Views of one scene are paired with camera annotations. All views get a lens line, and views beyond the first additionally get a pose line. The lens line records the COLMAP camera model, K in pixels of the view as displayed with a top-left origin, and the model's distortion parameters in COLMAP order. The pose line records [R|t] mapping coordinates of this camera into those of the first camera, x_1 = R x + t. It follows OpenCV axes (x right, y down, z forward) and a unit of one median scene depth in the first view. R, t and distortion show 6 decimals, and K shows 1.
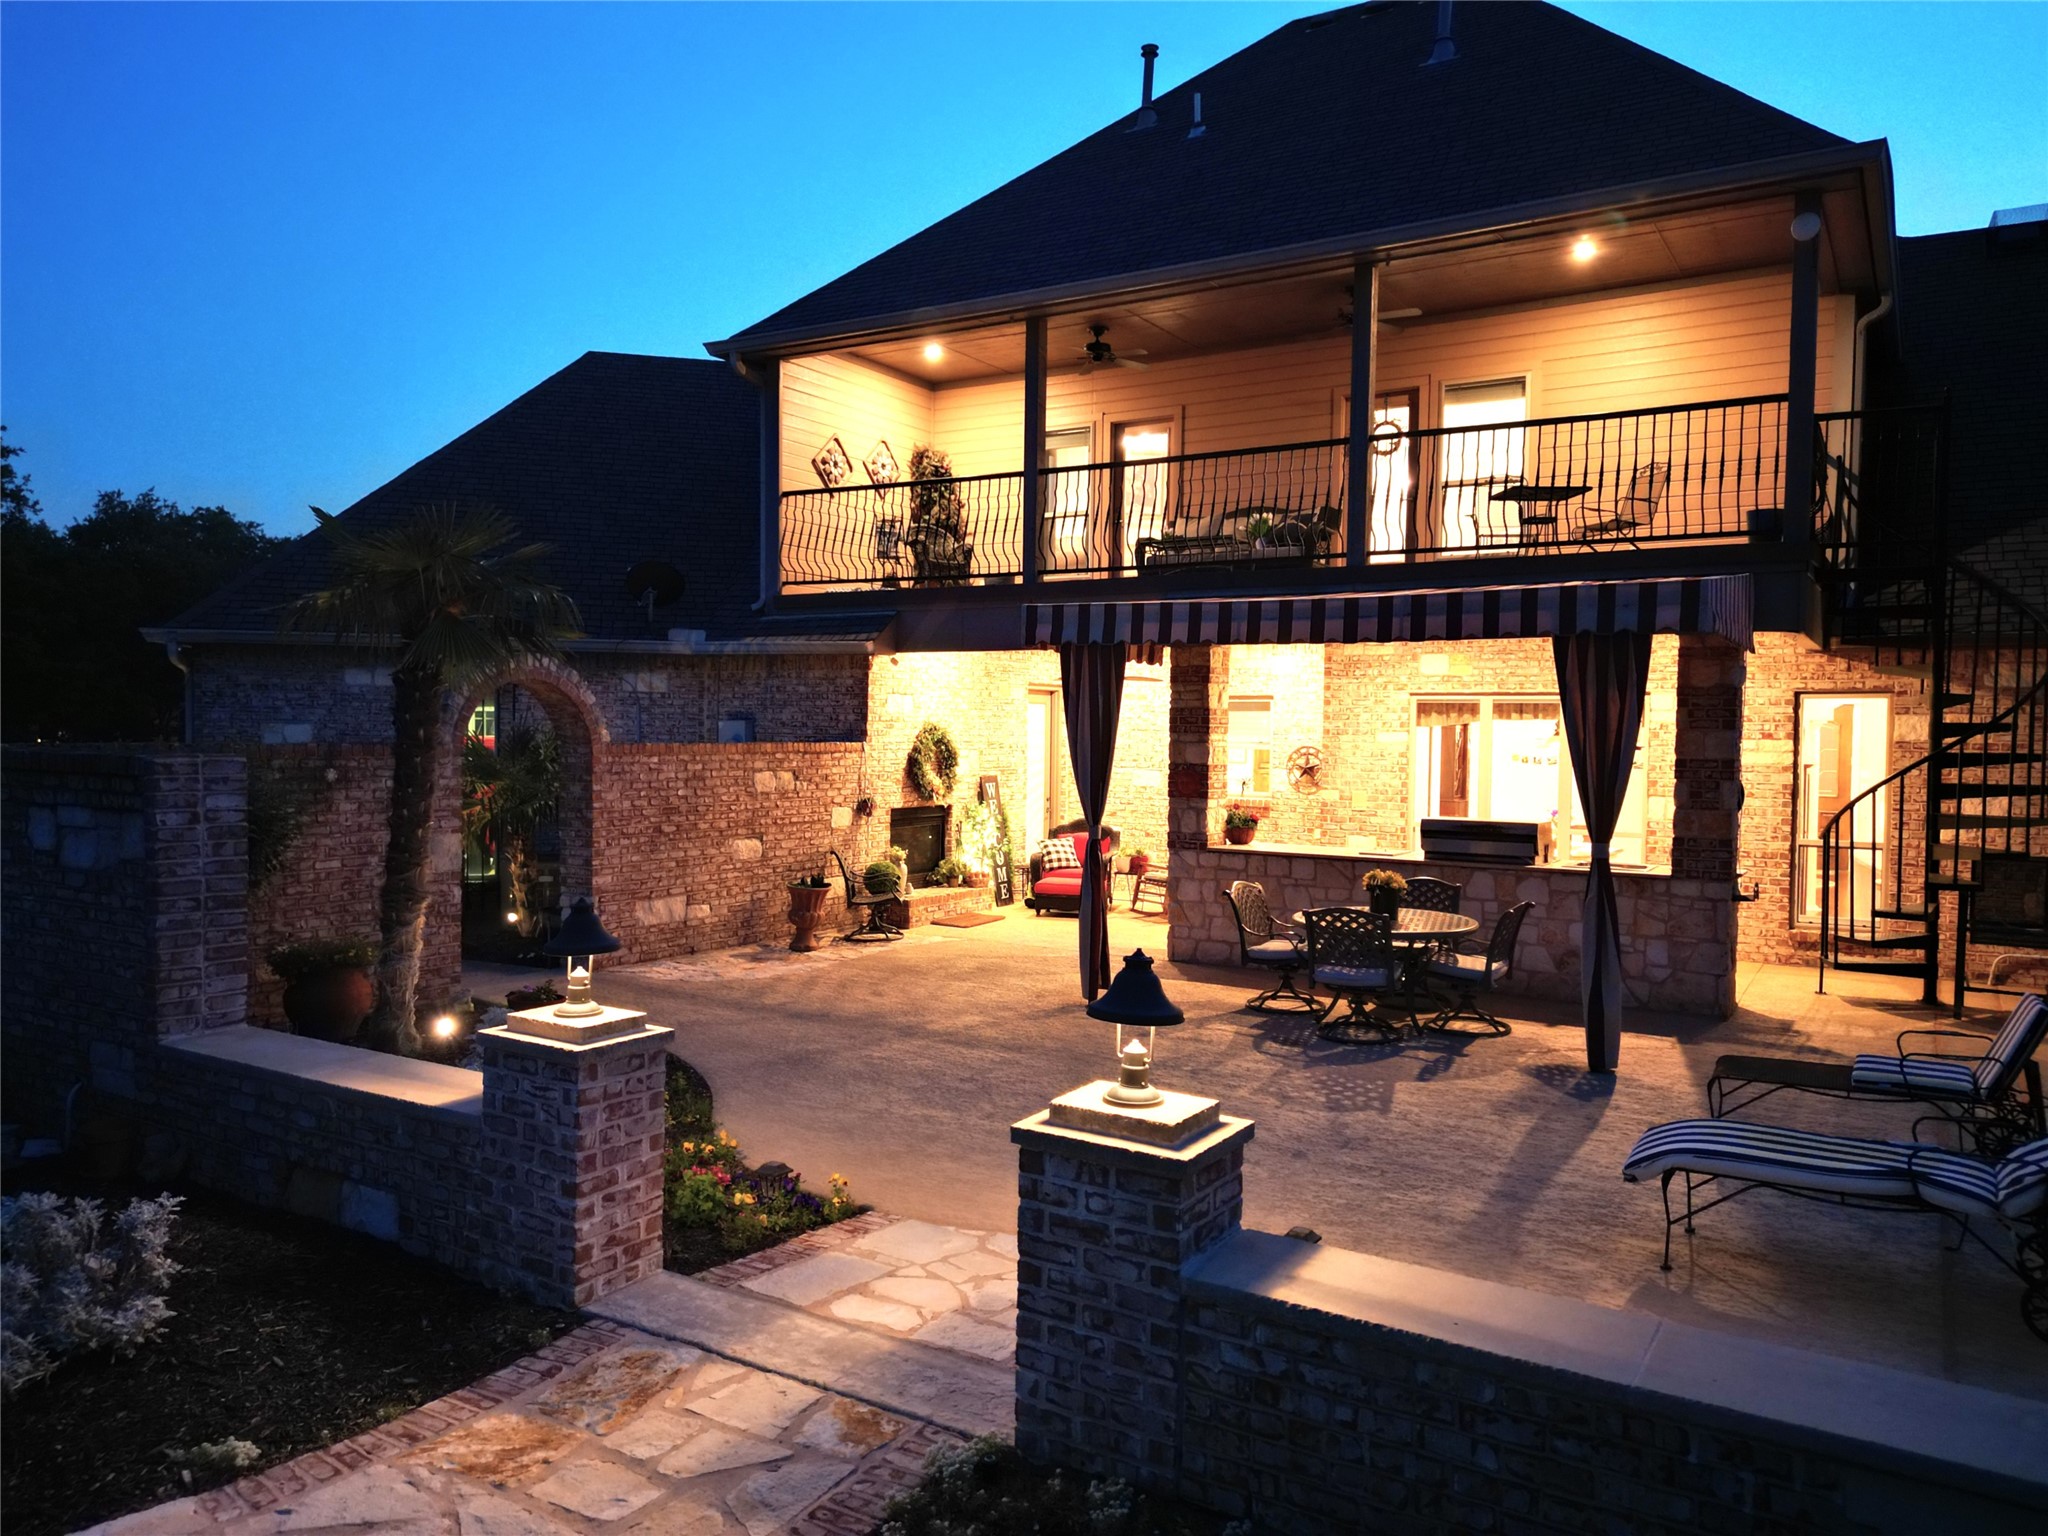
lens RADIAL K [[1422.8, 0, 1027.3], [0, 1422.8, 770.3], [0, 0, 1]] dist [0.036017, -0.036020]
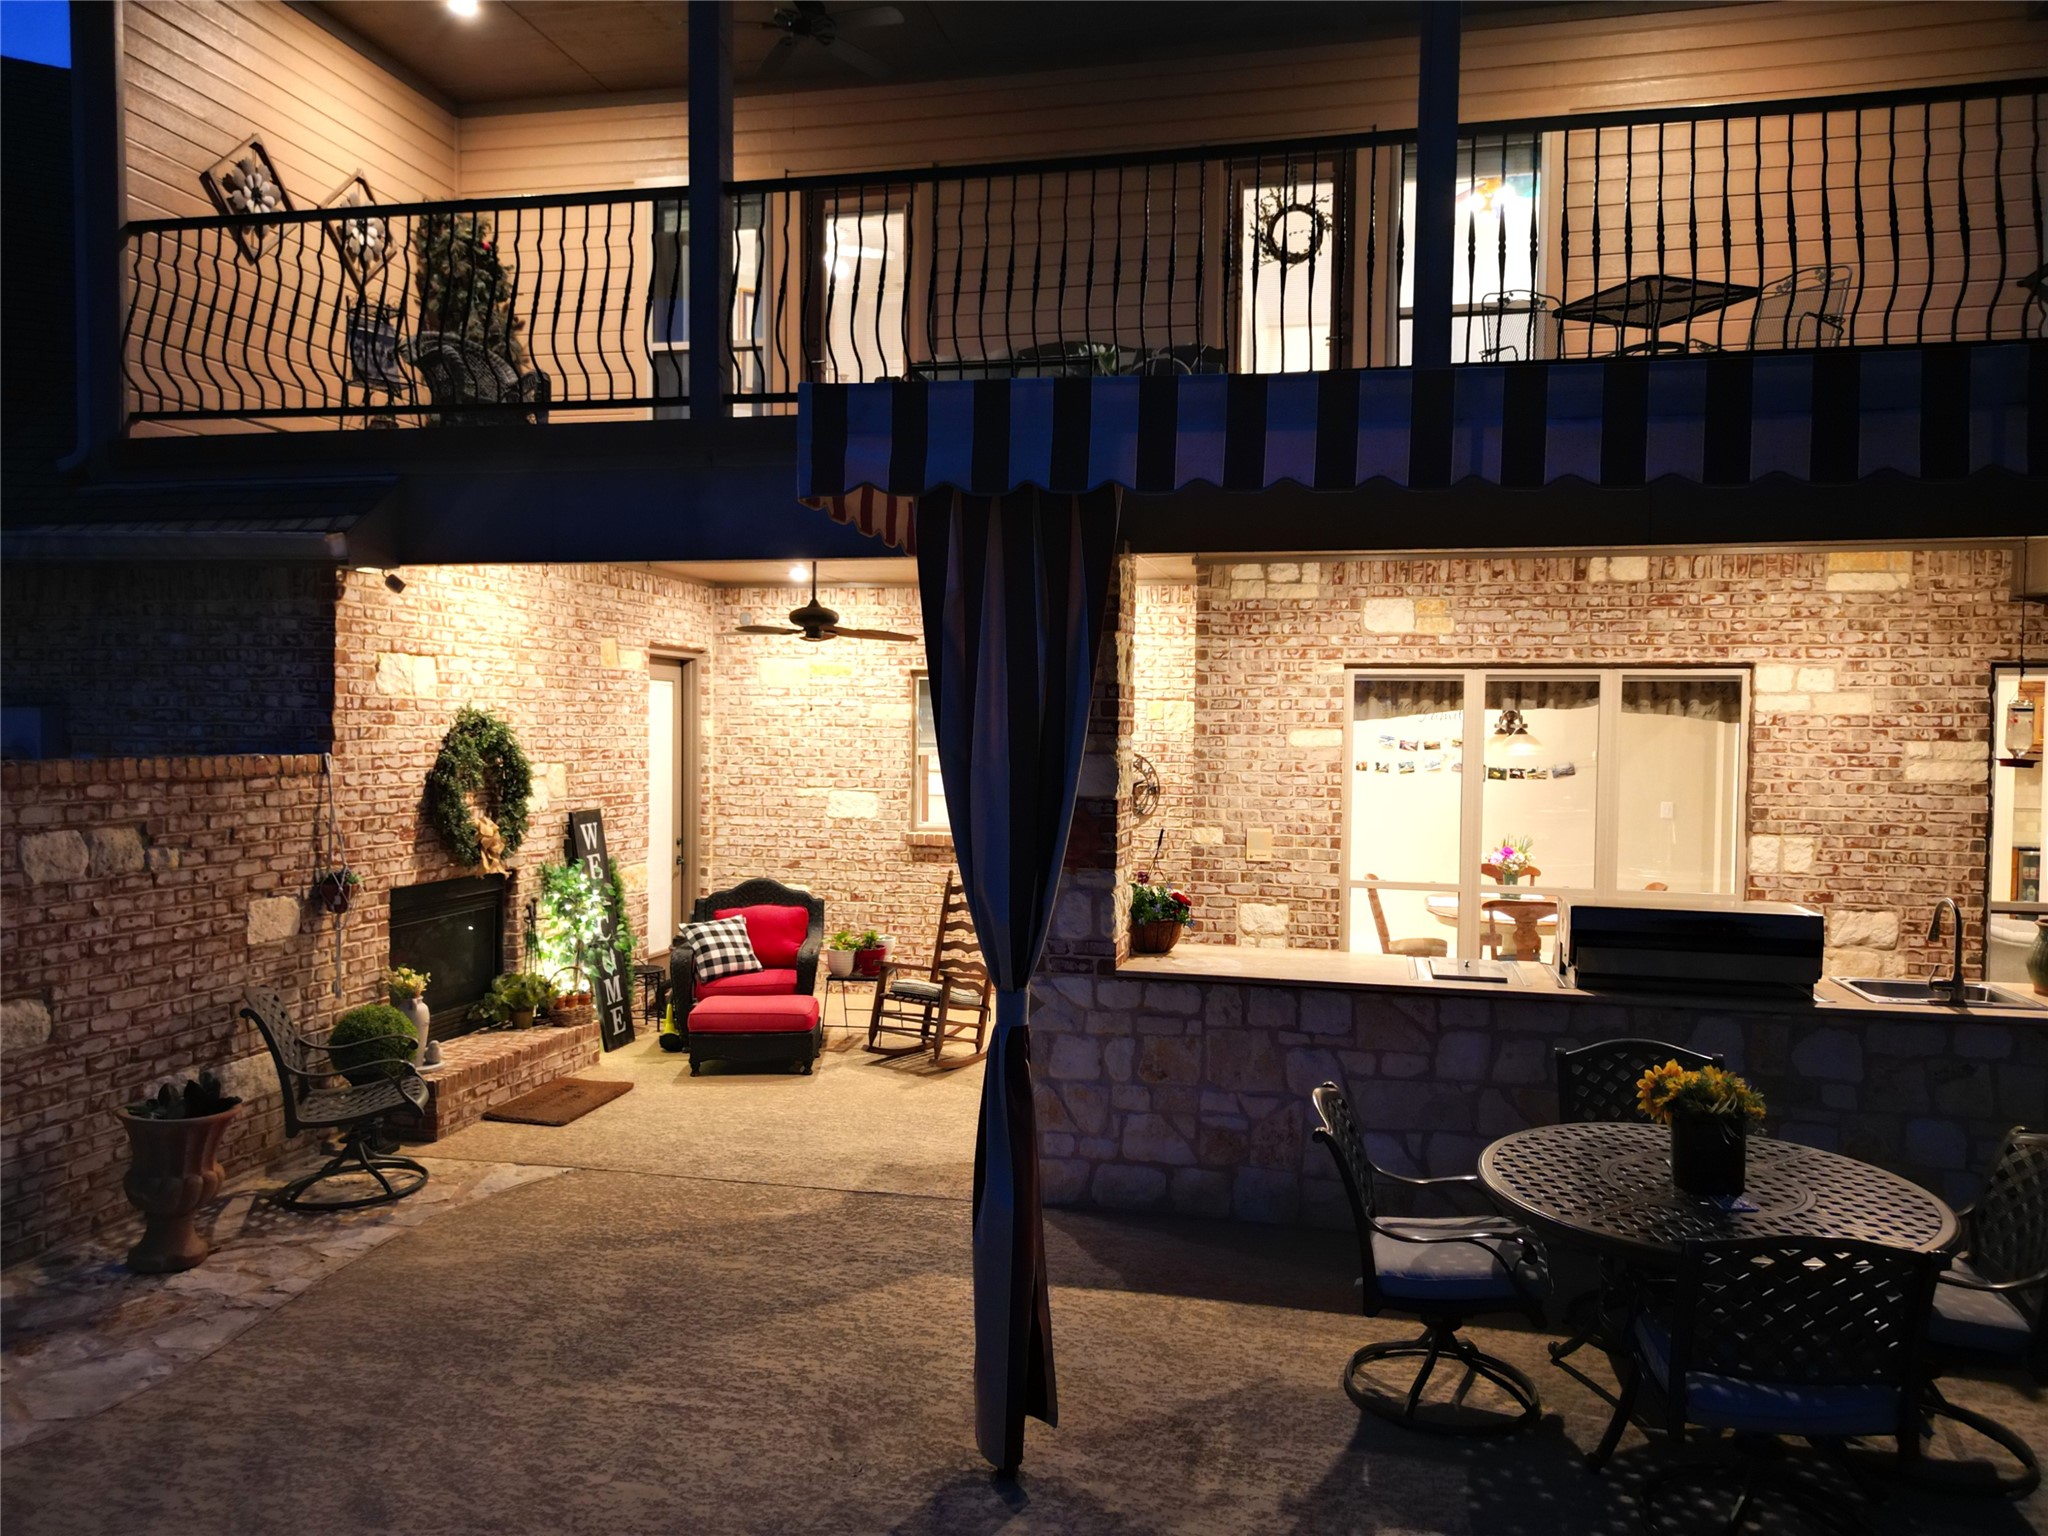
lens RADIAL K [[1422.8, 0, 1035.4], [0, 1422.8, 771.7], [0, 0, 1]] dist [0.036017, -0.036020]
pose [[0.943015, -0.012473, 0.332517, -0.050640], [0.010220, 0.999911, 0.008522, -0.015151], [-0.332594, -0.004638, 0.943059, 0.470071]]
